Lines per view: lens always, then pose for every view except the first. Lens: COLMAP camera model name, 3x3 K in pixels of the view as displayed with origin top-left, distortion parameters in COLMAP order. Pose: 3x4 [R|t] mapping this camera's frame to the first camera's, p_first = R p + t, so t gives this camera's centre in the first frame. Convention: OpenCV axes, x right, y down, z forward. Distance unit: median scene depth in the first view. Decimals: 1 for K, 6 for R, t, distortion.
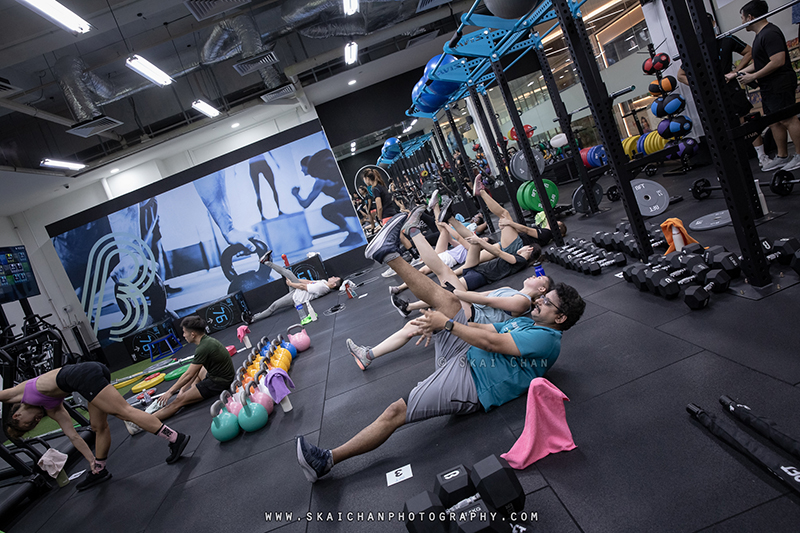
lens RADIAL K [[587.8, 0, 393.6], [0, 587.8, 270.8], [0, 0, 1]] dist [-0.058257, 0.044695]
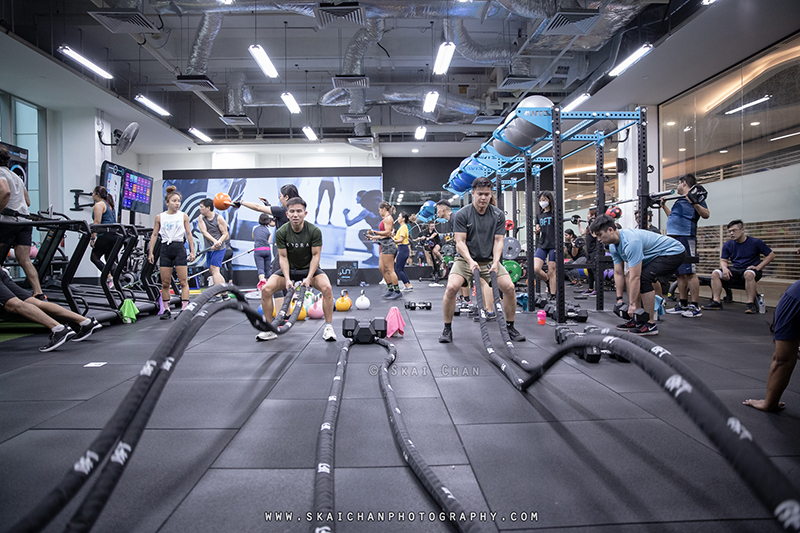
lens RADIAL K [[587.8, 0, 391.5], [0, 587.8, 266.6], [0, 0, 1]] dist [-0.058257, 0.044695]
pose [[0.934986, 0.351527, -0.047218, 0.036443], [-0.354544, 0.930045, -0.096510, 0.074897], [0.009989, 0.106977, 0.994211, -0.319099]]
